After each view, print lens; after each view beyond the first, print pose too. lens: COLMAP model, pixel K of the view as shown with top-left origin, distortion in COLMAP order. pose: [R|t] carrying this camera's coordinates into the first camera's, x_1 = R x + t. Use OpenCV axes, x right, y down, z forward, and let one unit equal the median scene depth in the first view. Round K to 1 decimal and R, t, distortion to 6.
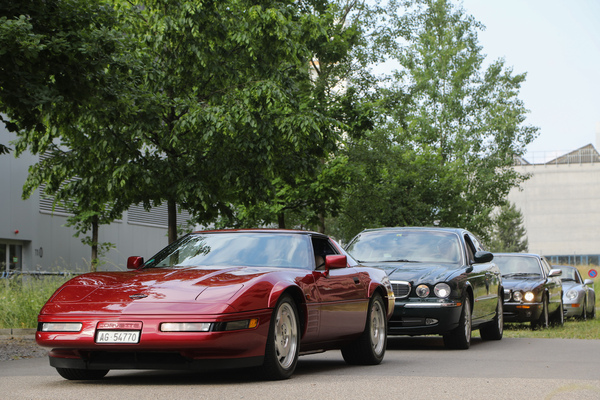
lens RADIAL K [[1558.2, 0, 298.3], [0, 1558.2, 202.2], [0, 0, 1]] dist [0.646022, 0.000000]
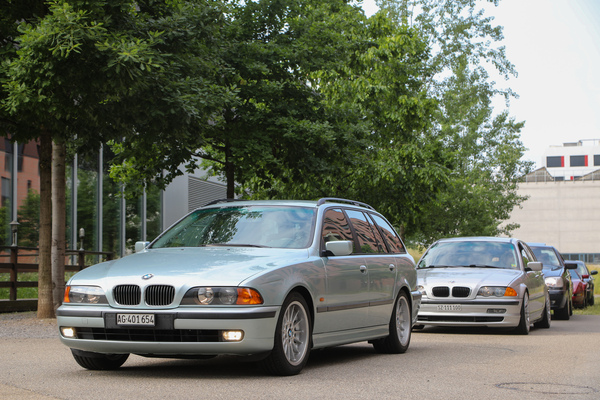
lens RADIAL K [[1224.6, 0, 297.8], [0, 1224.6, 199.6], [0, 0, 1]] dist [0.437062, 0.000000]
pose [[0.999901, 0.008655, -0.011068, -0.106246], [-0.008747, 0.999928, -0.008273, -0.011545], [0.010996, 0.008369, 0.999905, -0.181396]]
